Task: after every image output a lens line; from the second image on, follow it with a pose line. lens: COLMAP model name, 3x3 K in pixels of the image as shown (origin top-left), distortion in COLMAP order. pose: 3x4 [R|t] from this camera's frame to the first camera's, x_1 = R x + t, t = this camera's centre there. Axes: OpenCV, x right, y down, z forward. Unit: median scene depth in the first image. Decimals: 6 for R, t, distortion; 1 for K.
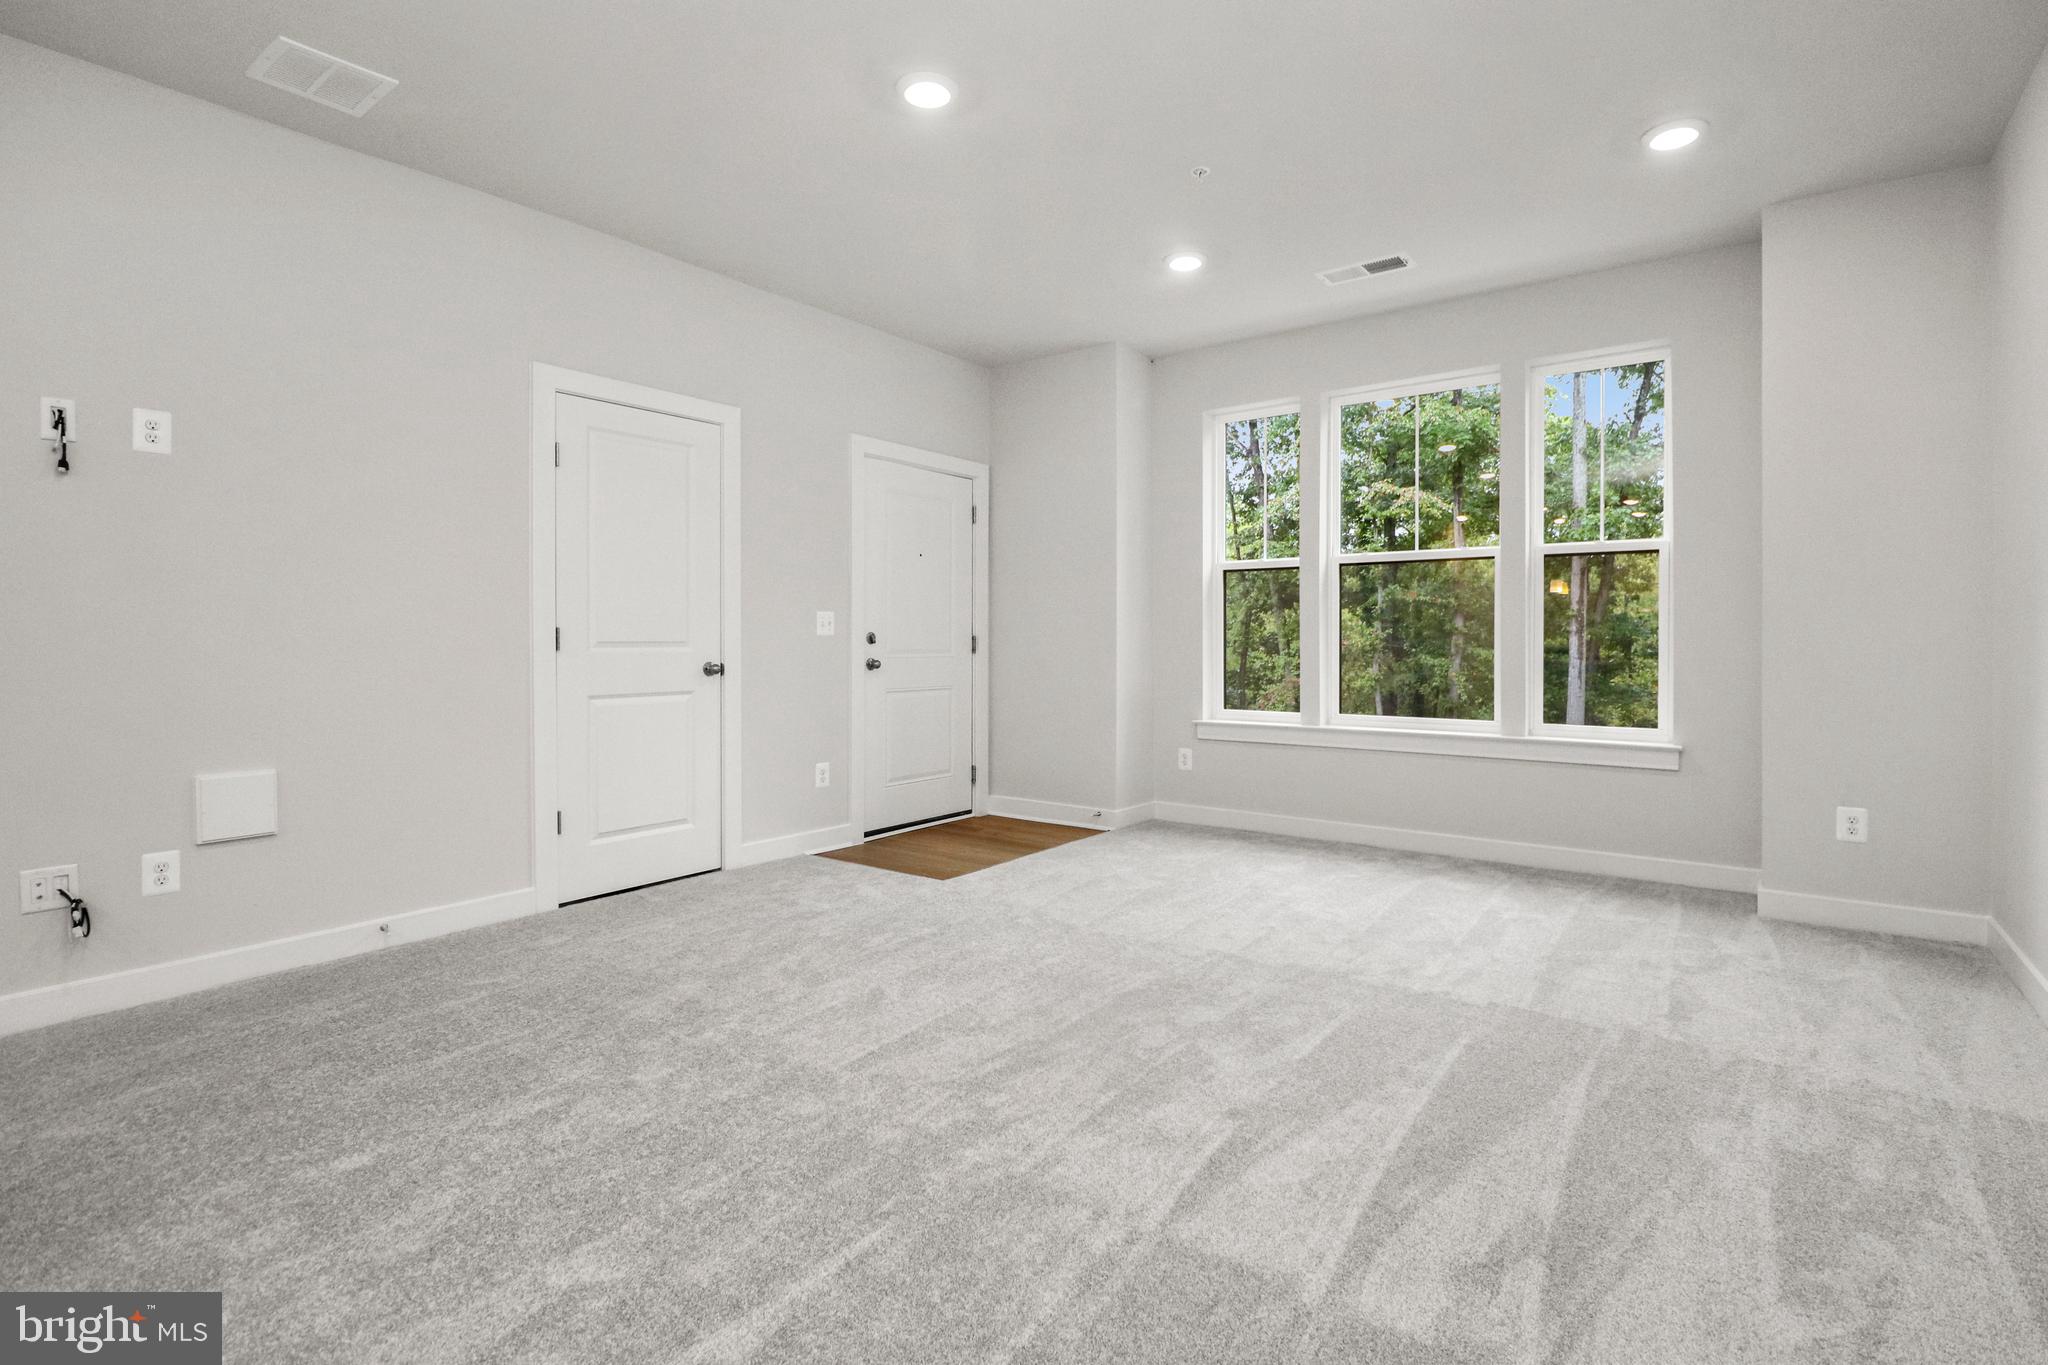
lens RADIAL K [[964.3, 0, 1030.3], [0, 964.3, 645.8], [0, 0, 1]] dist [0.000476, -0.013662]
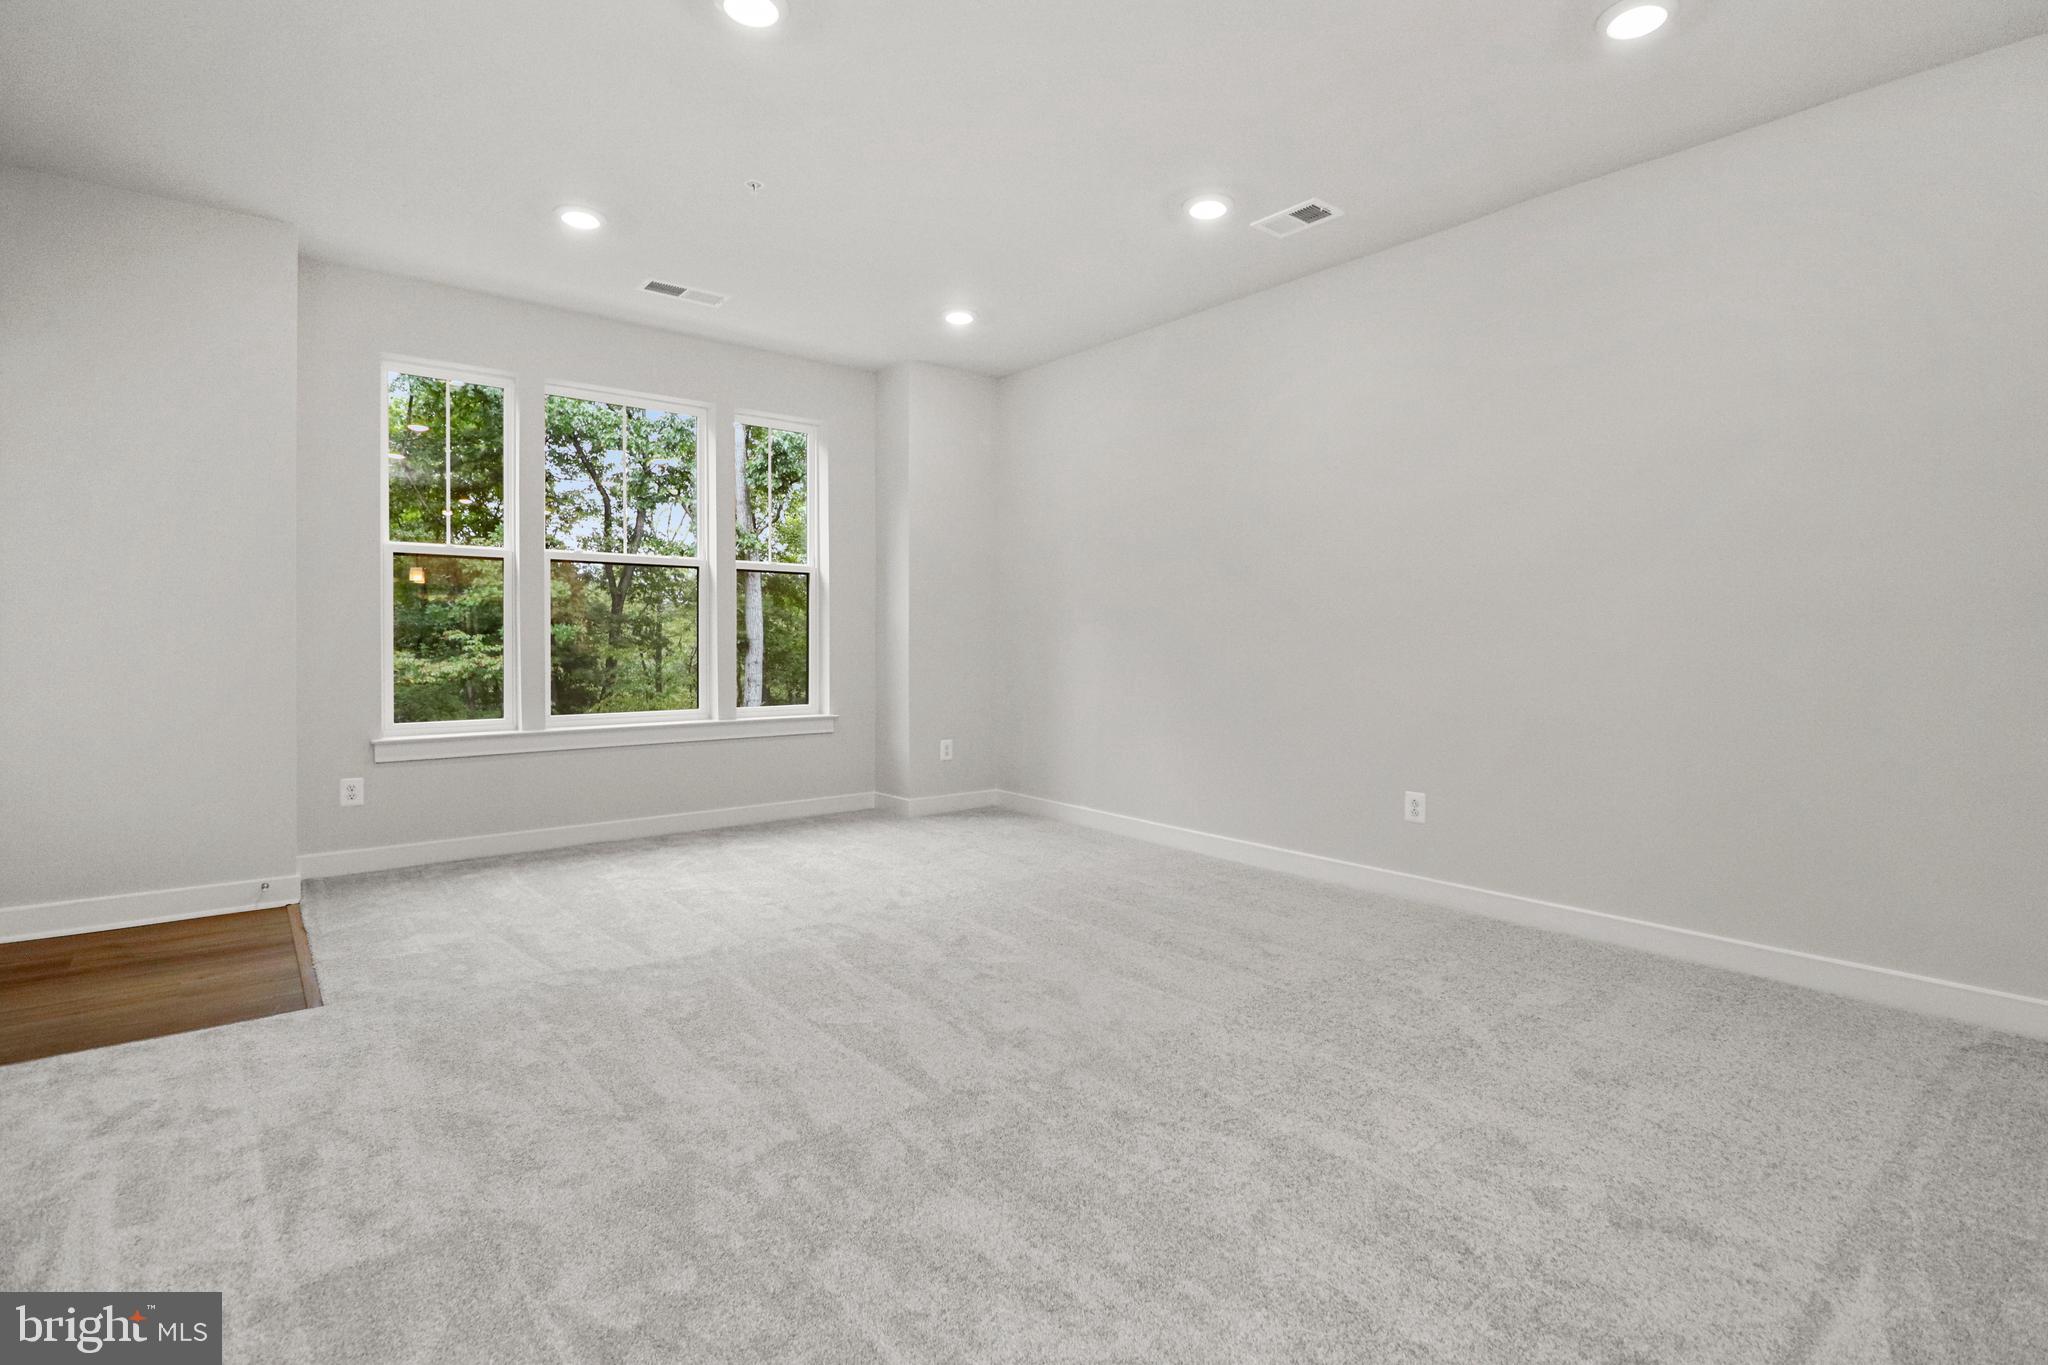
lens RADIAL K [[964.3, 0, 1030.3], [0, 964.3, 645.8], [0, 0, 1]] dist [0.000476, -0.013662]
pose [[0.235640, -0.006377, 0.971820, -0.581735], [0.003037, 0.999978, 0.005825, -0.003463], [-0.971836, 0.001579, 0.235654, 0.362408]]
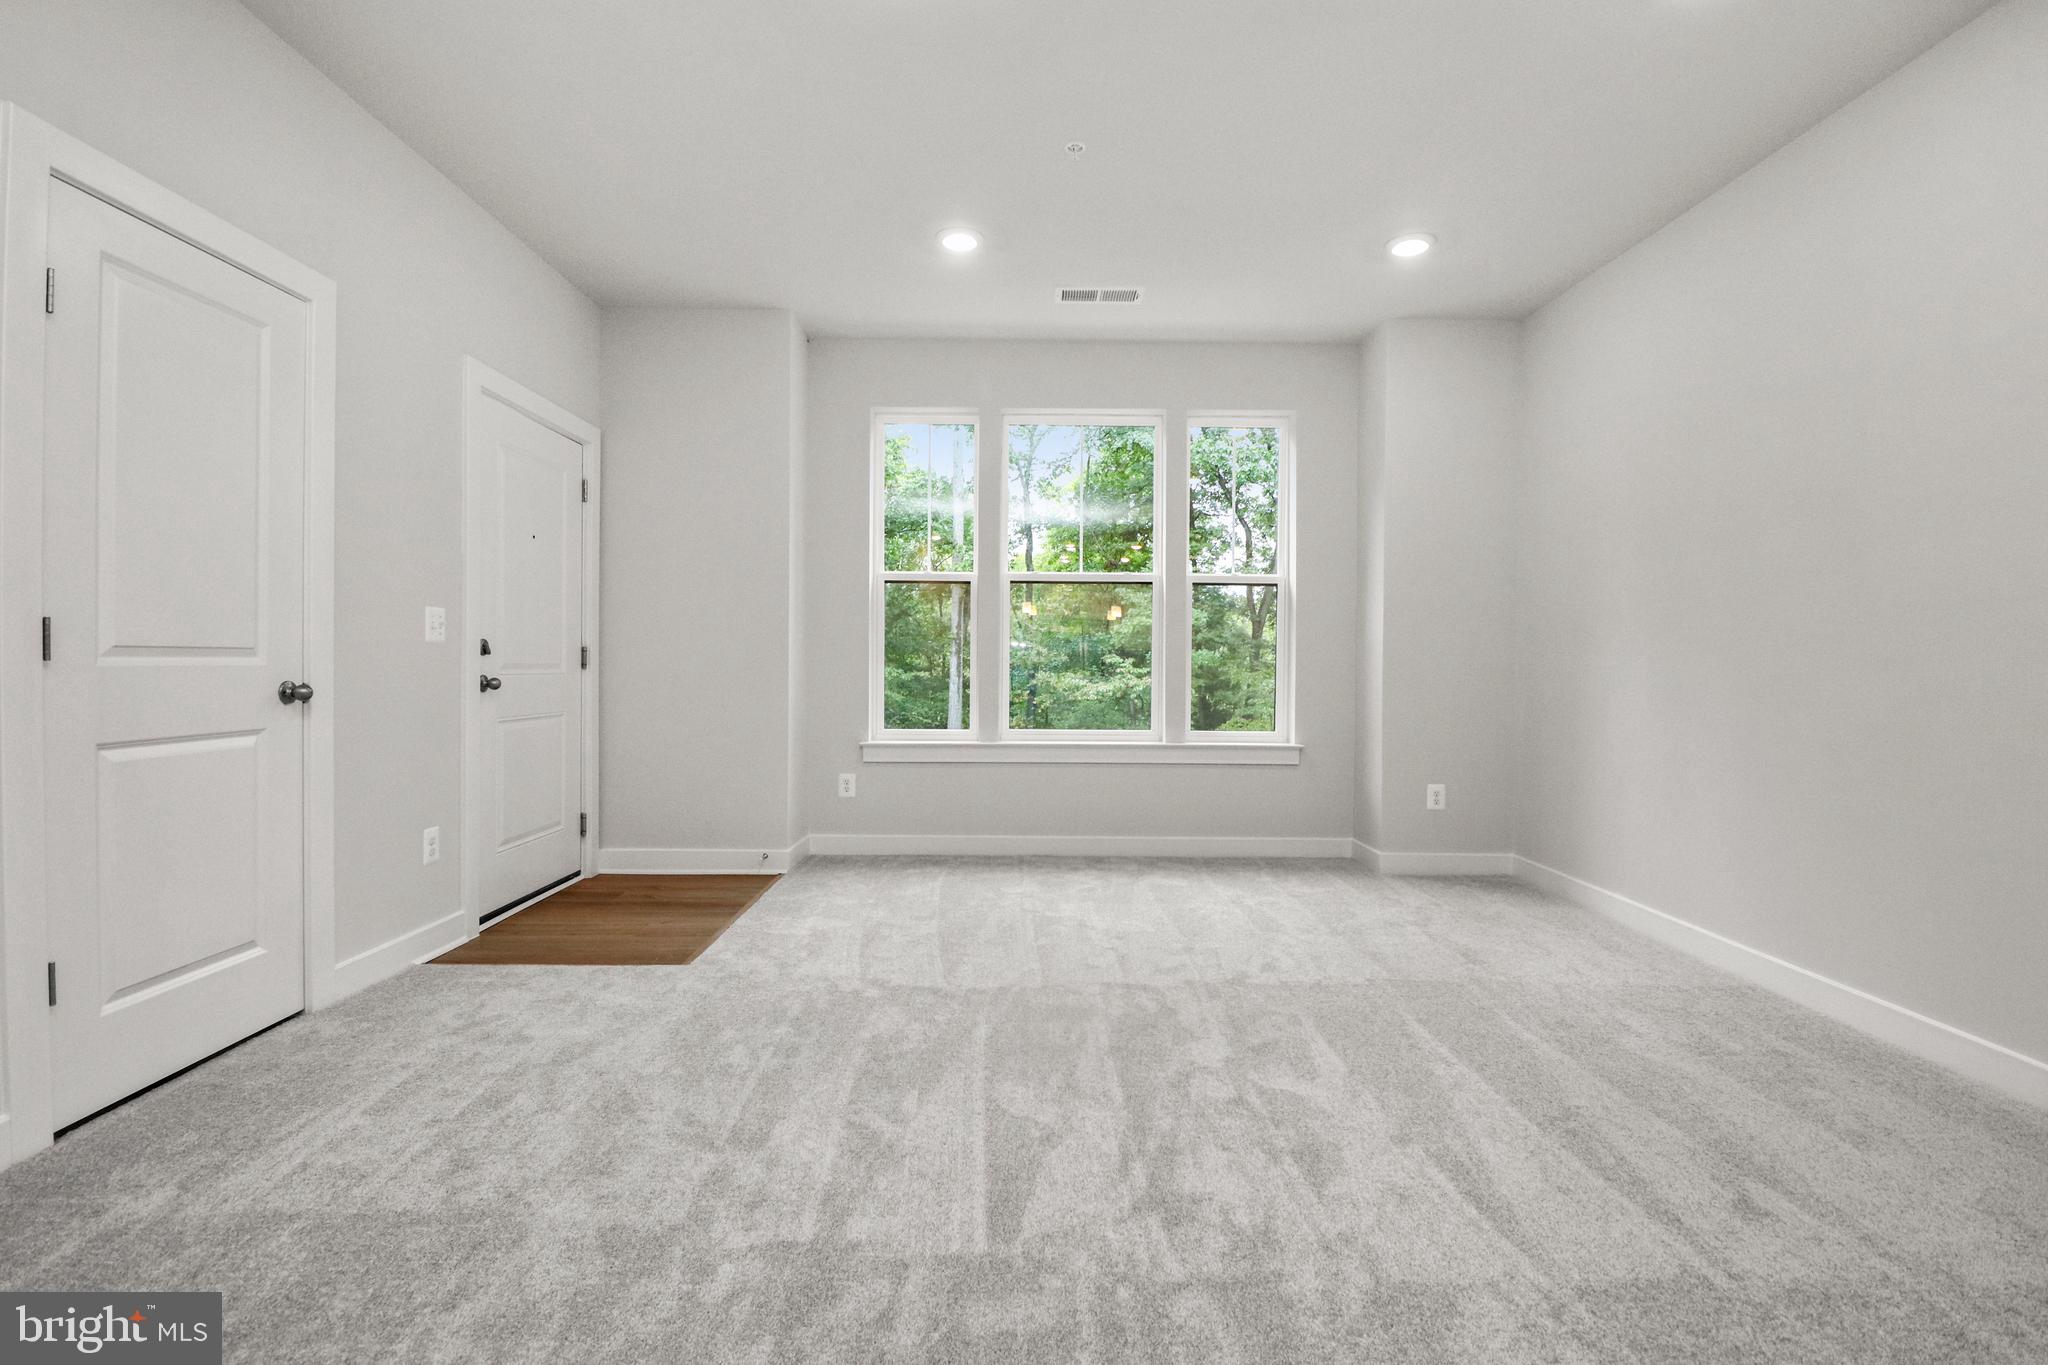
lens RADIAL K [[957.9, 0, 1021.0], [0, 957.9, 671.9], [0, 0, 1]] dist [0.001568, -0.013069]
pose [[0.795336, -0.000043, 0.606169, -0.325568], [-0.004774, 0.999969, 0.006335, 0.004670], [-0.606150, -0.007932, 0.795310, 0.226754]]
